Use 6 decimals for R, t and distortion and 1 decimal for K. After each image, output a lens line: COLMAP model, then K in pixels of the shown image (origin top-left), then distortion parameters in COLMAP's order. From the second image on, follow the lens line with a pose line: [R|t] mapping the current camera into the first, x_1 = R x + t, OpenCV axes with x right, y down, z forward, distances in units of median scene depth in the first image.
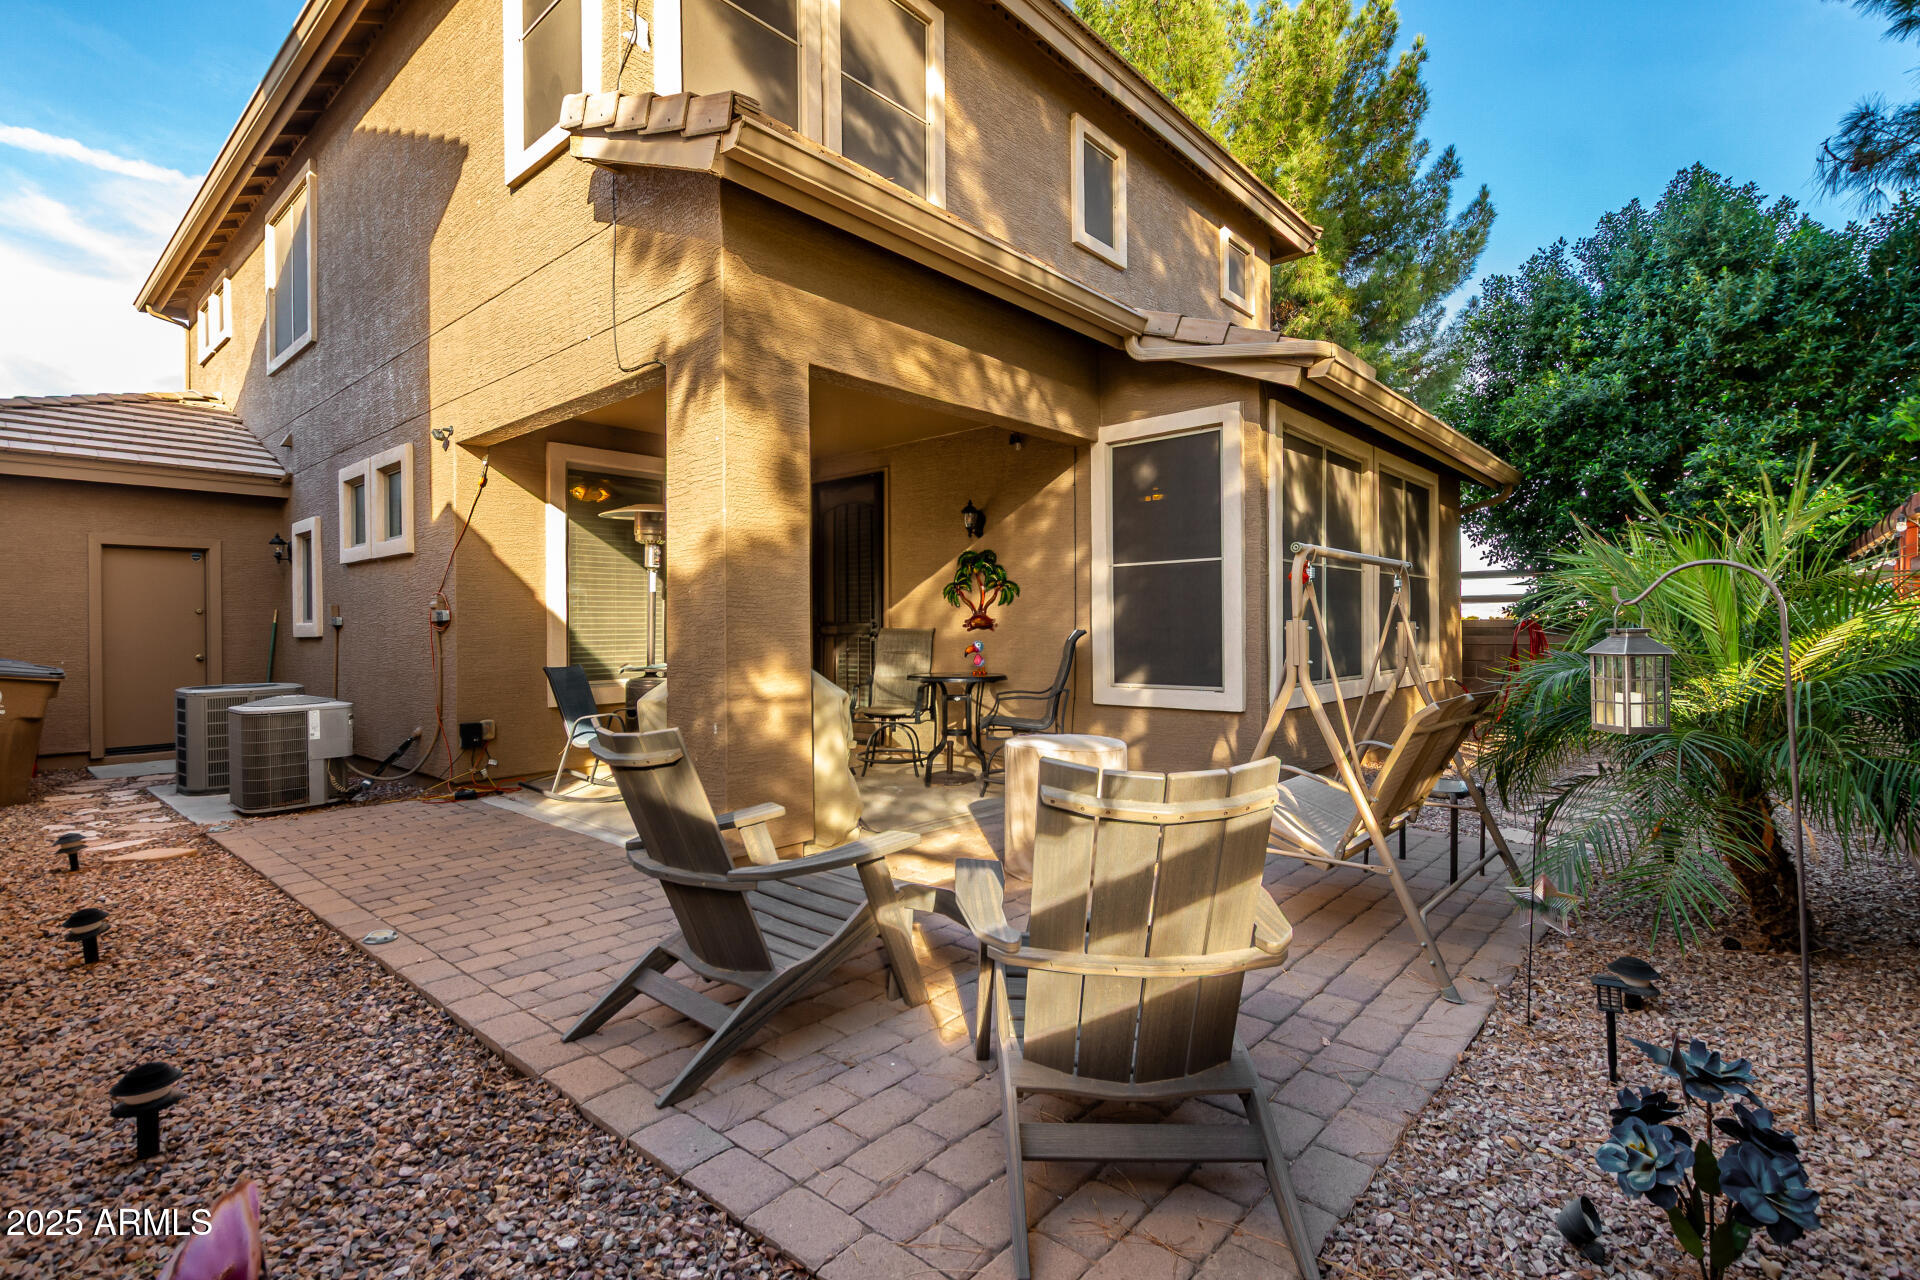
lens RADIAL K [[914.7, 0, 961.8], [0, 914.7, 641.3], [0, 0, 1]] dist [0.002167, 0.000826]
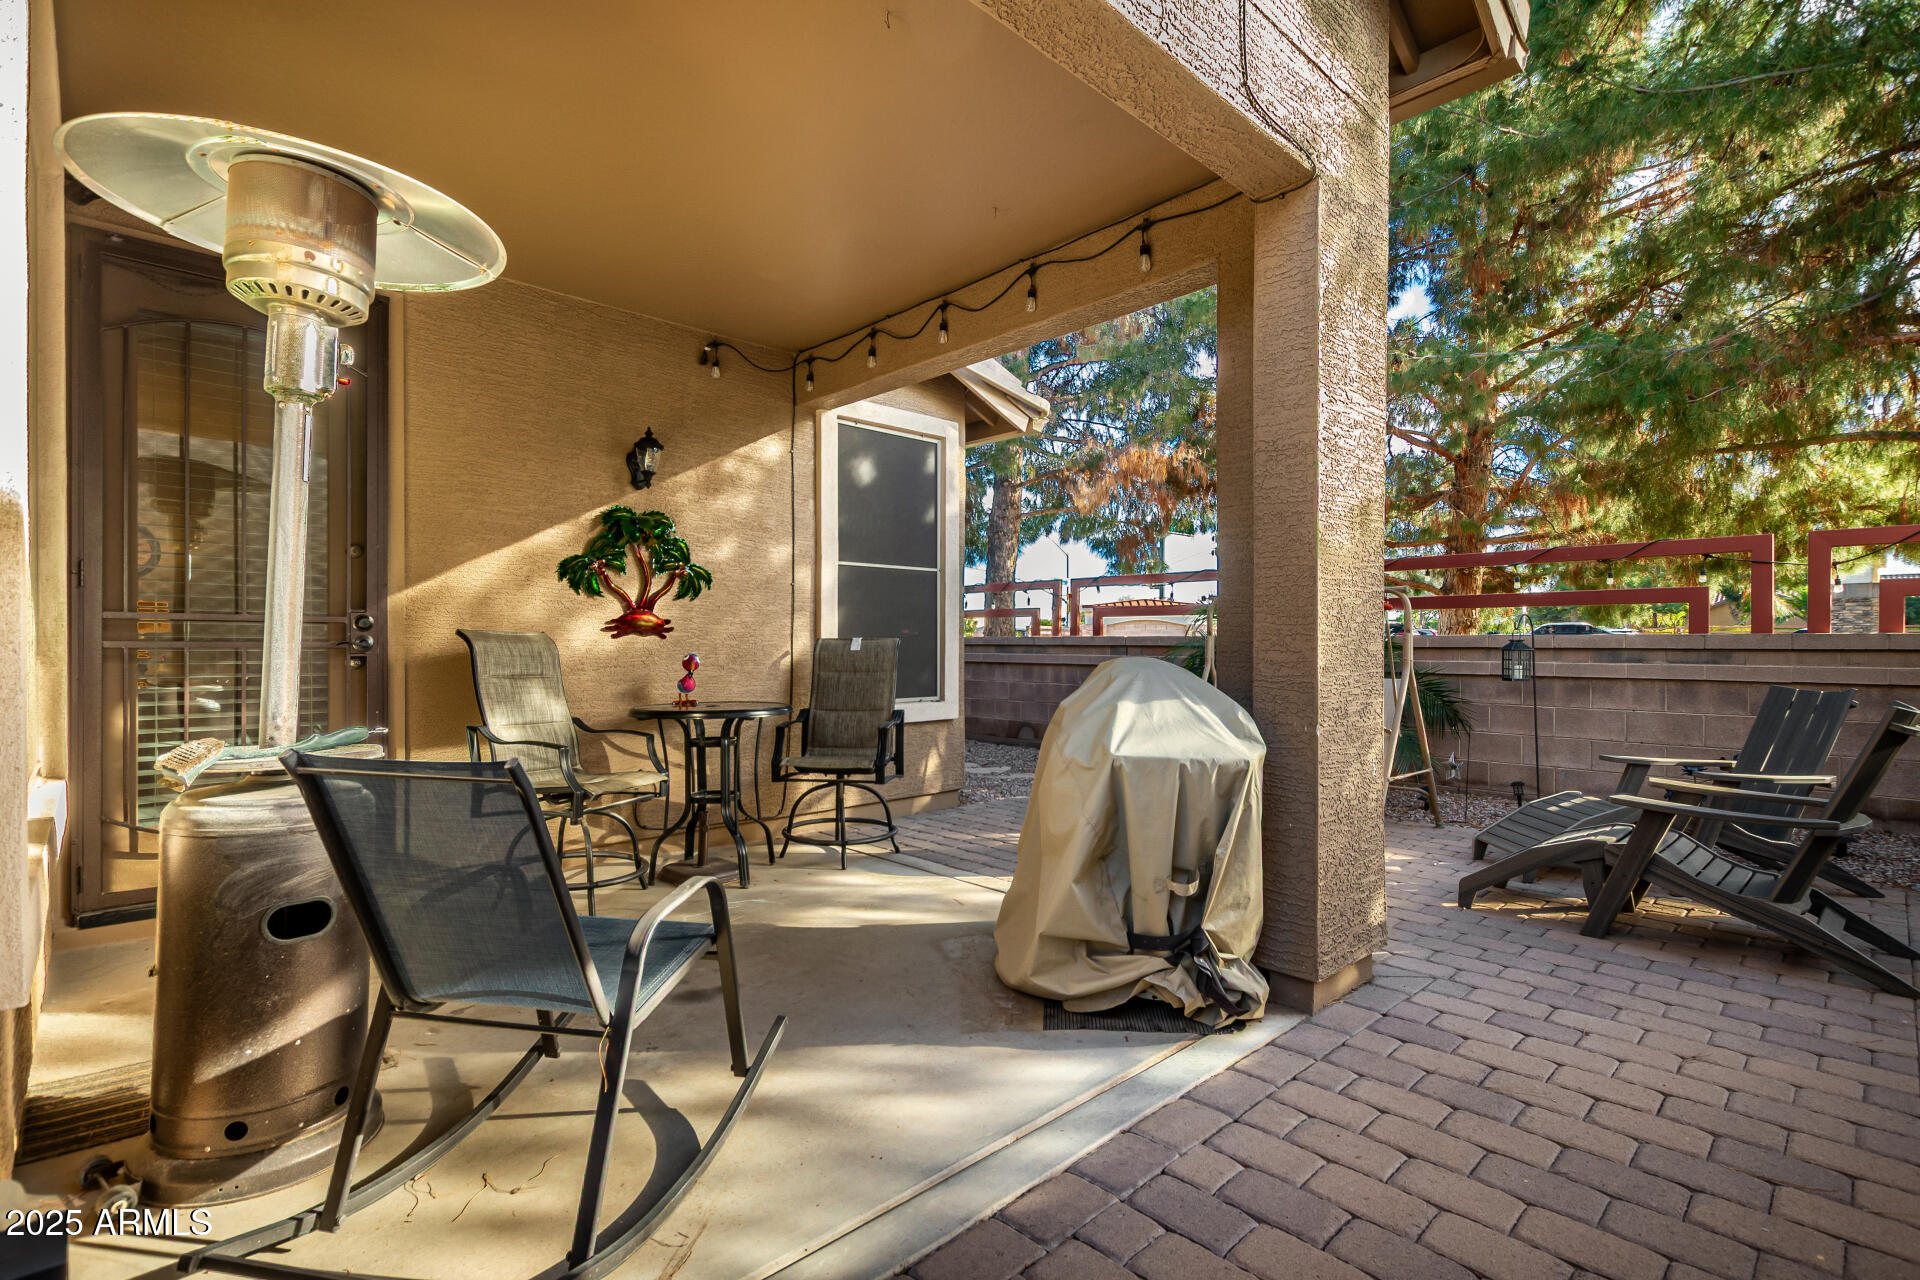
lens RADIAL K [[914.7, 0, 951.3], [0, 914.7, 635.4], [0, 0, 1]] dist [0.002167, 0.000826]
pose [[0.089703, 0.015487, 0.995848, -0.583916], [0.000307, 0.999879, -0.015578, -0.004114], [-0.995968, 0.001703, 0.089688, 0.741260]]
